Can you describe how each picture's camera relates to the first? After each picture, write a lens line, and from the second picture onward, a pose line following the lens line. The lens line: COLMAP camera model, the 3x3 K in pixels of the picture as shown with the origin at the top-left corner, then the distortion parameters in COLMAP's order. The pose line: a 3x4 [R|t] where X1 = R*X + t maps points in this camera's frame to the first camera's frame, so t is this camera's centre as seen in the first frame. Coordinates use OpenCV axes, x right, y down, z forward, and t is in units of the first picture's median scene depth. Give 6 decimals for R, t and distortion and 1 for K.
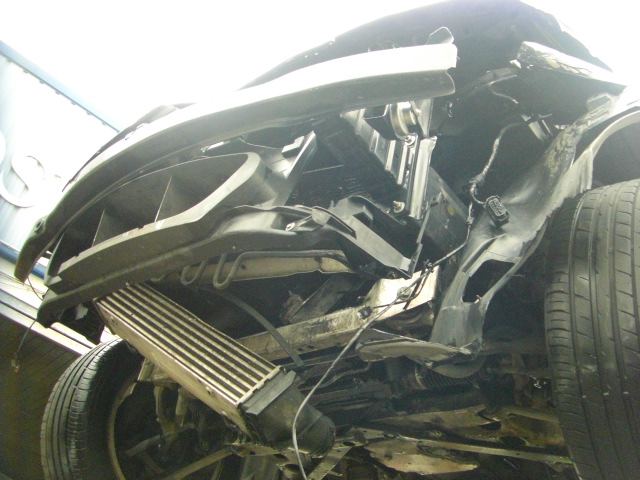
lens RADIAL K [[727.1, 0, 375.7], [0, 727.1, 239.9], [0, 0, 1]] dist [-0.233506, 0.309738]
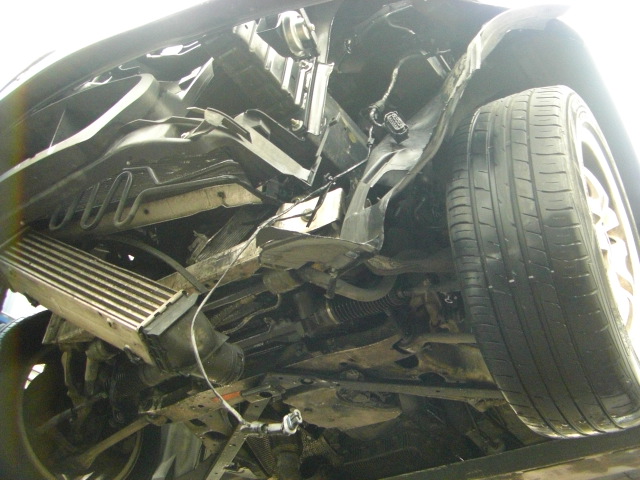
lens RADIAL K [[722.1, 0, 389.4], [0, 722.1, 241.9], [0, 0, 1]] dist [-0.179875, 0.085070]
pose [[0.991145, -0.052743, 0.121856, 0.028113], [0.055894, 0.998181, -0.022578, 0.140028], [-0.120443, 0.029189, 0.992291, 0.015081]]
